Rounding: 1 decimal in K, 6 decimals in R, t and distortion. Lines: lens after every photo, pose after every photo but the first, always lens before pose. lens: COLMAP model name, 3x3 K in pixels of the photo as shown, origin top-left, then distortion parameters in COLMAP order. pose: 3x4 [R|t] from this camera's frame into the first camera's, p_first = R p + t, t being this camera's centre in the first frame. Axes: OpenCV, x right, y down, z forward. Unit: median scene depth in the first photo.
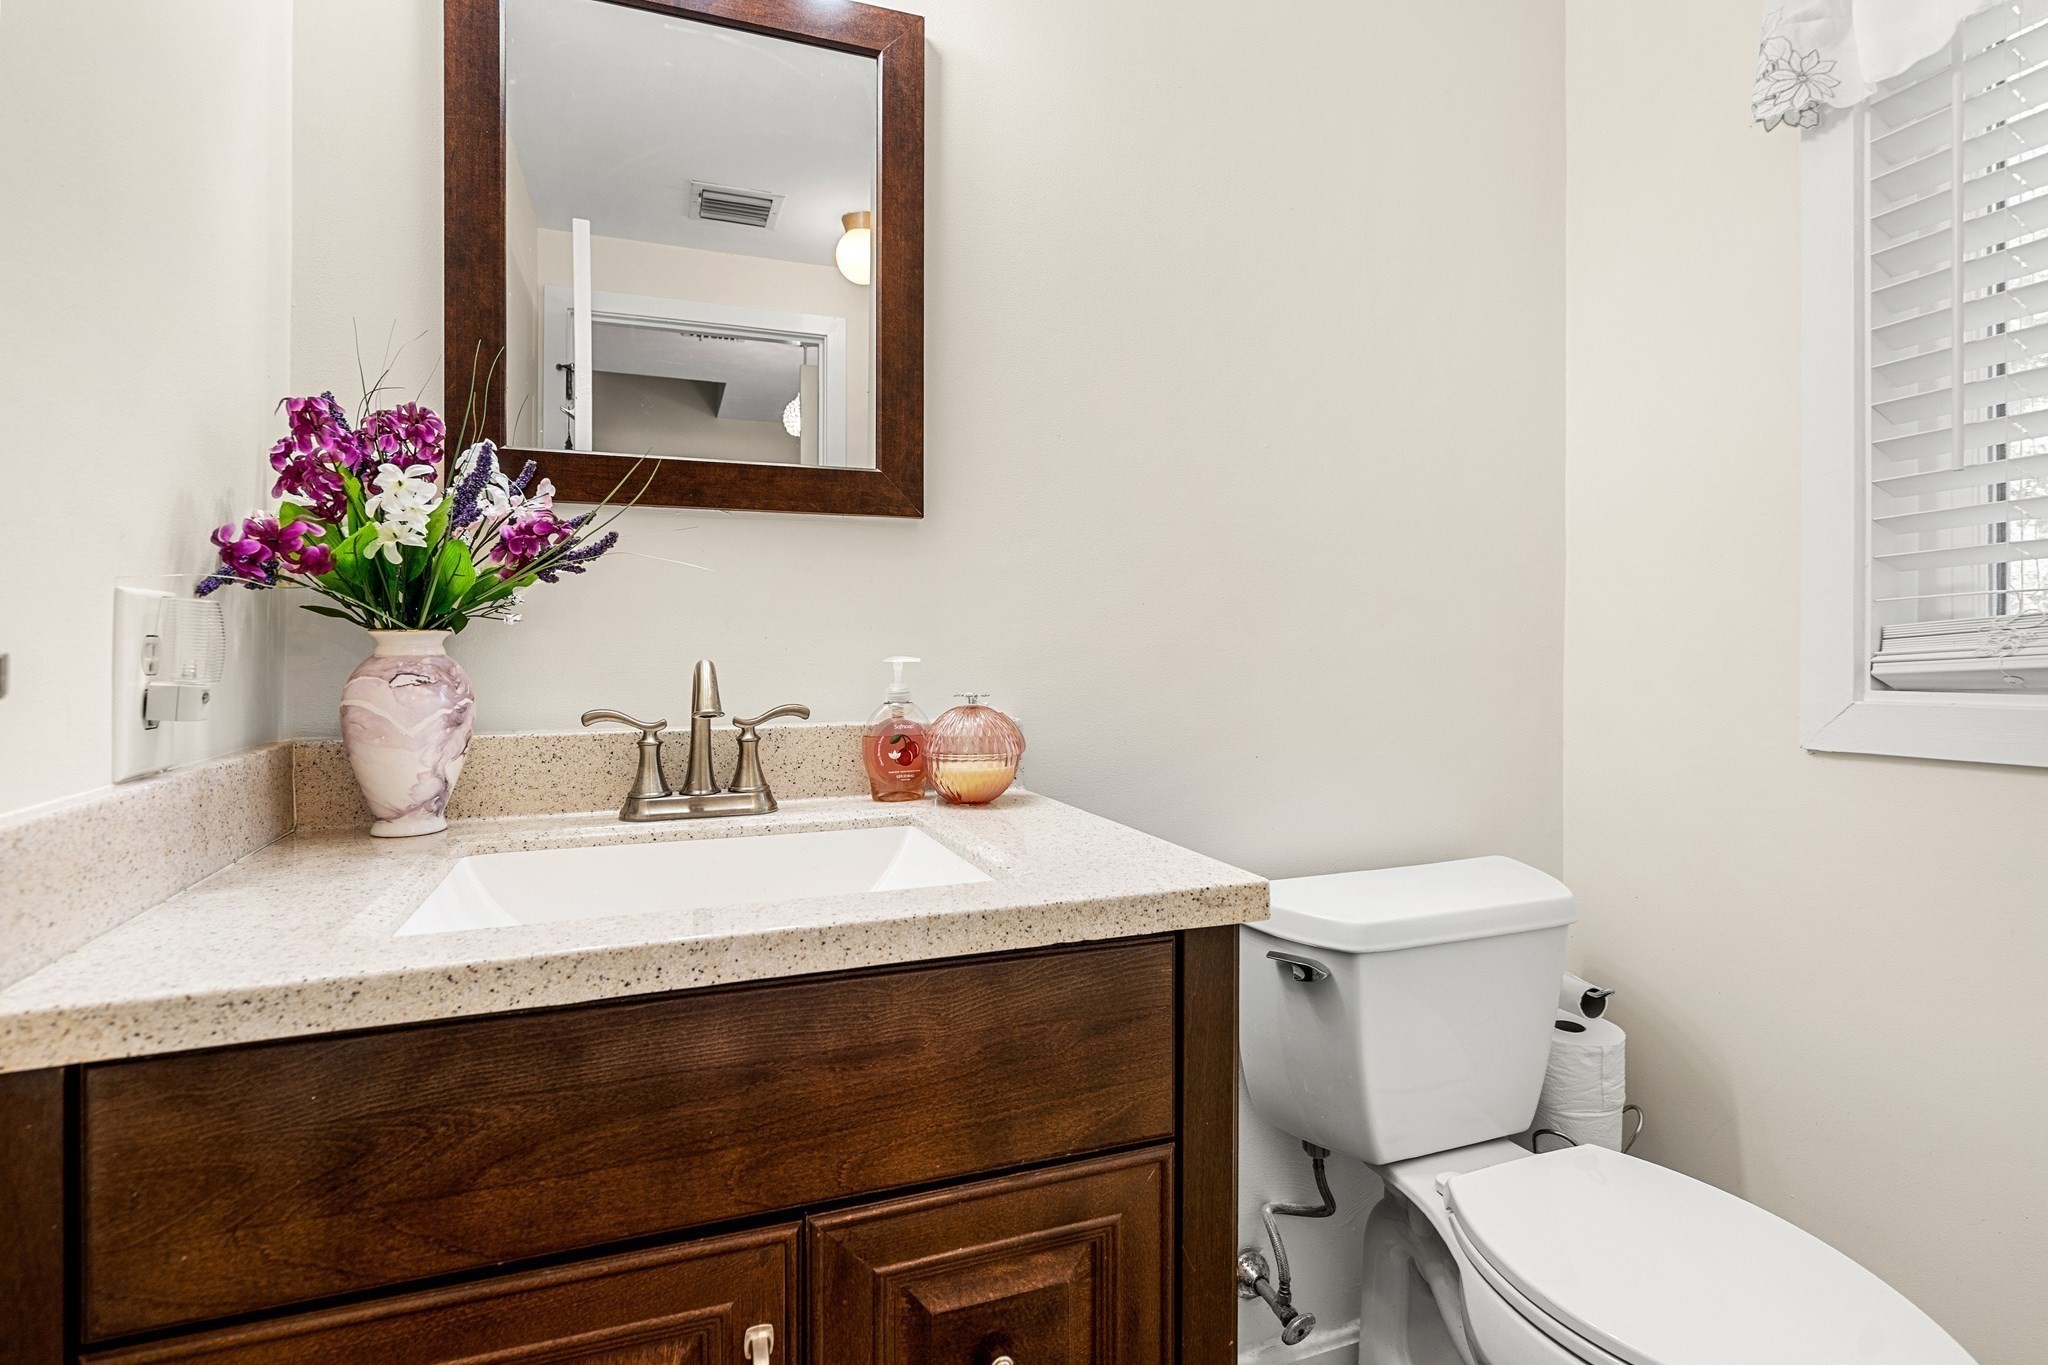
lens RADIAL K [[988.7, 0, 1023.4], [0, 988.7, 673.6], [0, 0, 1]] dist [0.002583, 0.000054]
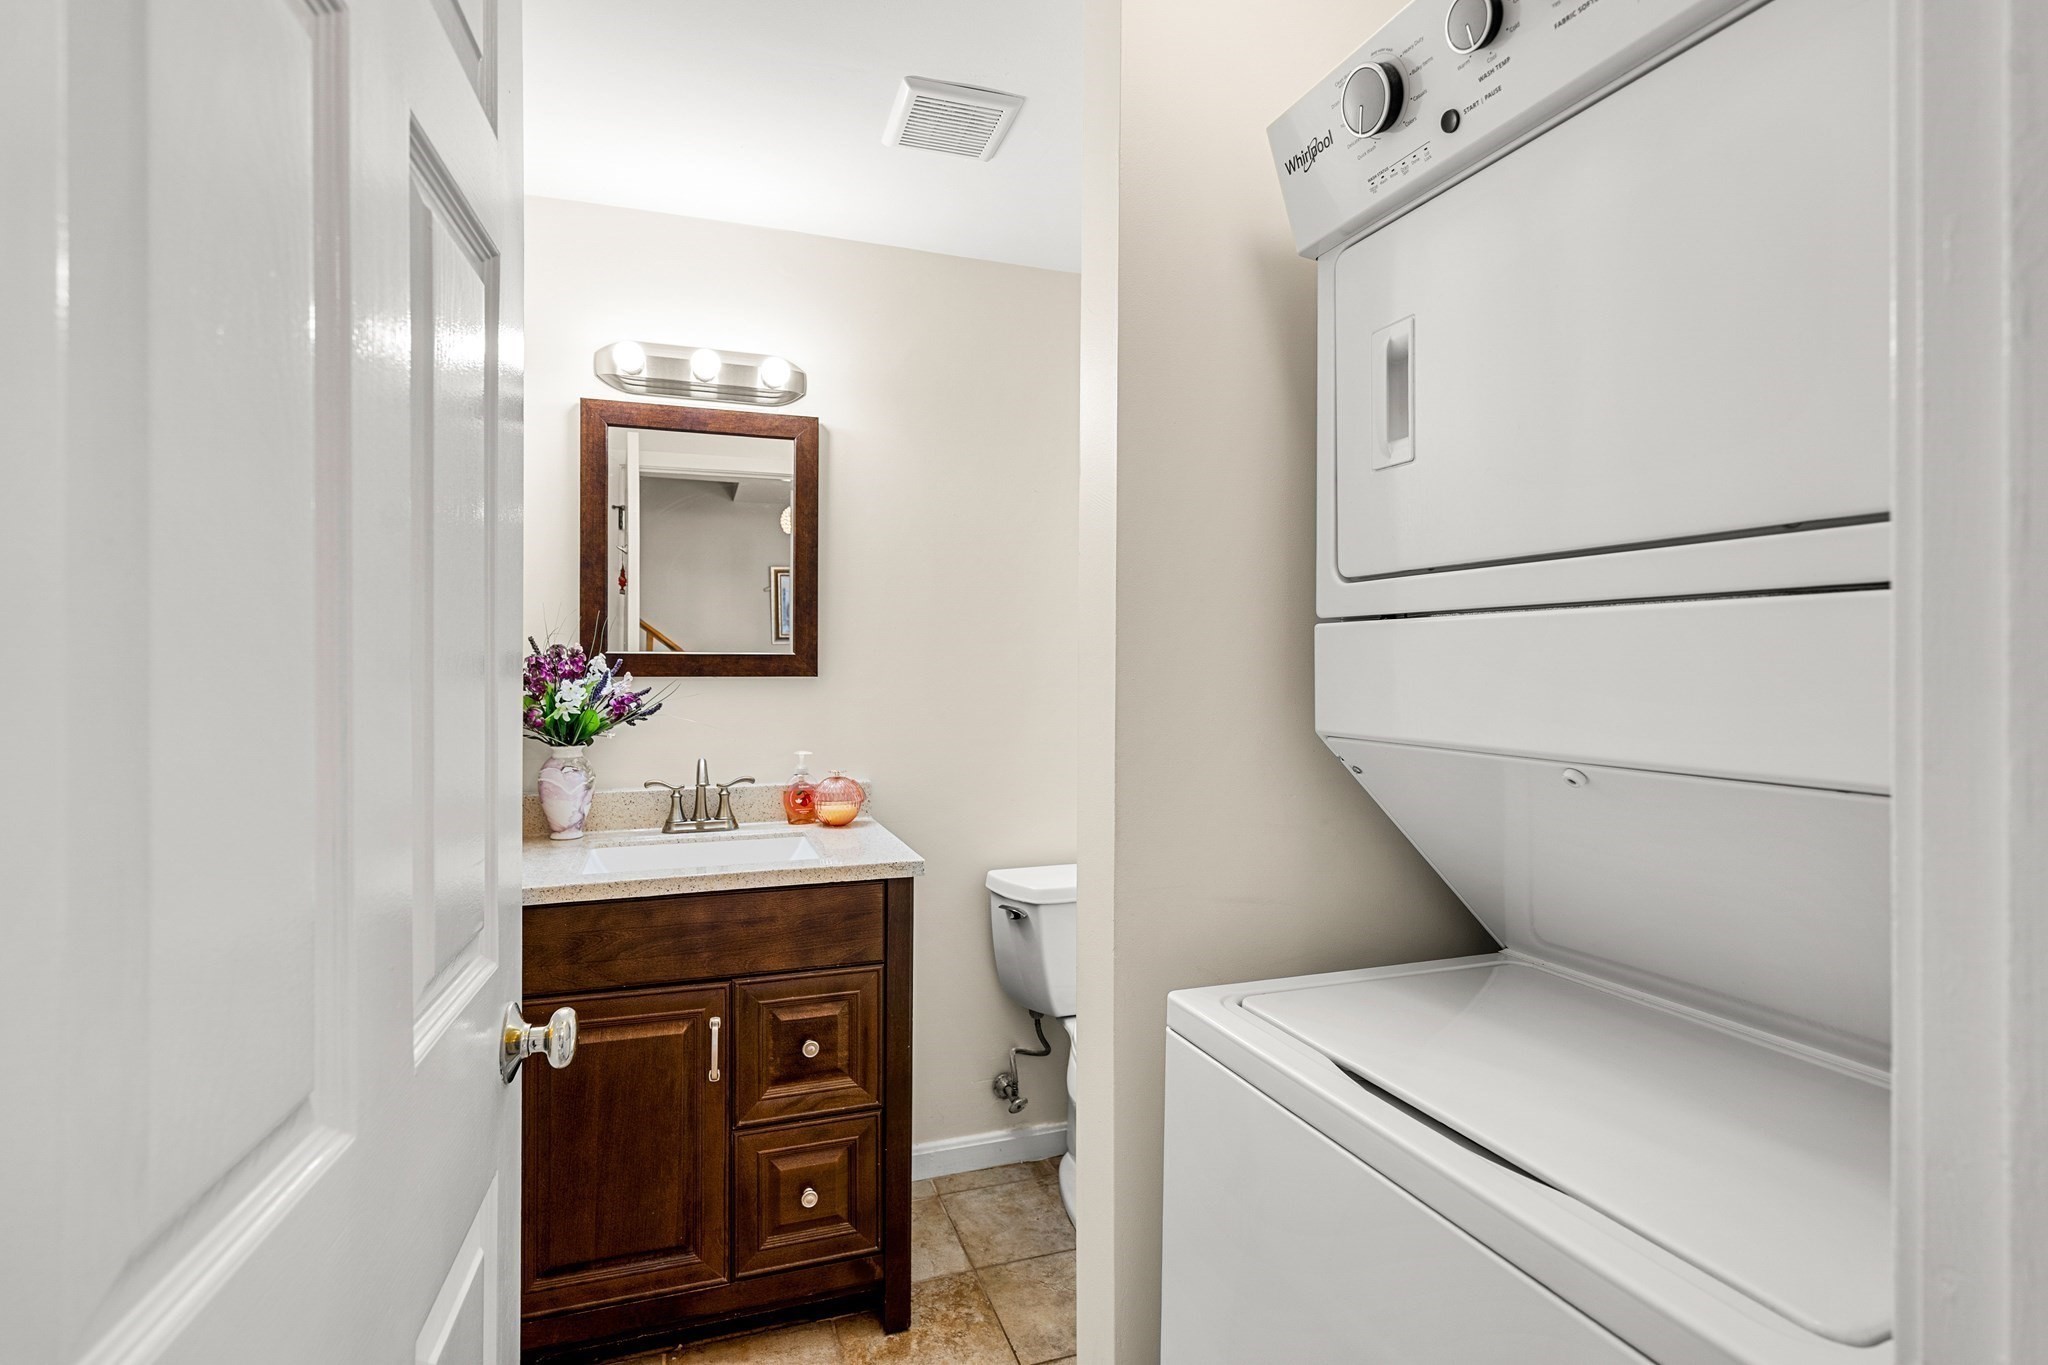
lens RADIAL K [[988.7, 0, 1021.8], [0, 988.7, 690.7], [0, 0, 1]] dist [0.002583, 0.000054]
pose [[0.999611, 0.003441, -0.027668, 0.451296], [-0.003310, 0.999983, 0.004774, -0.182288], [0.027684, -0.004681, 0.999606, -1.179700]]
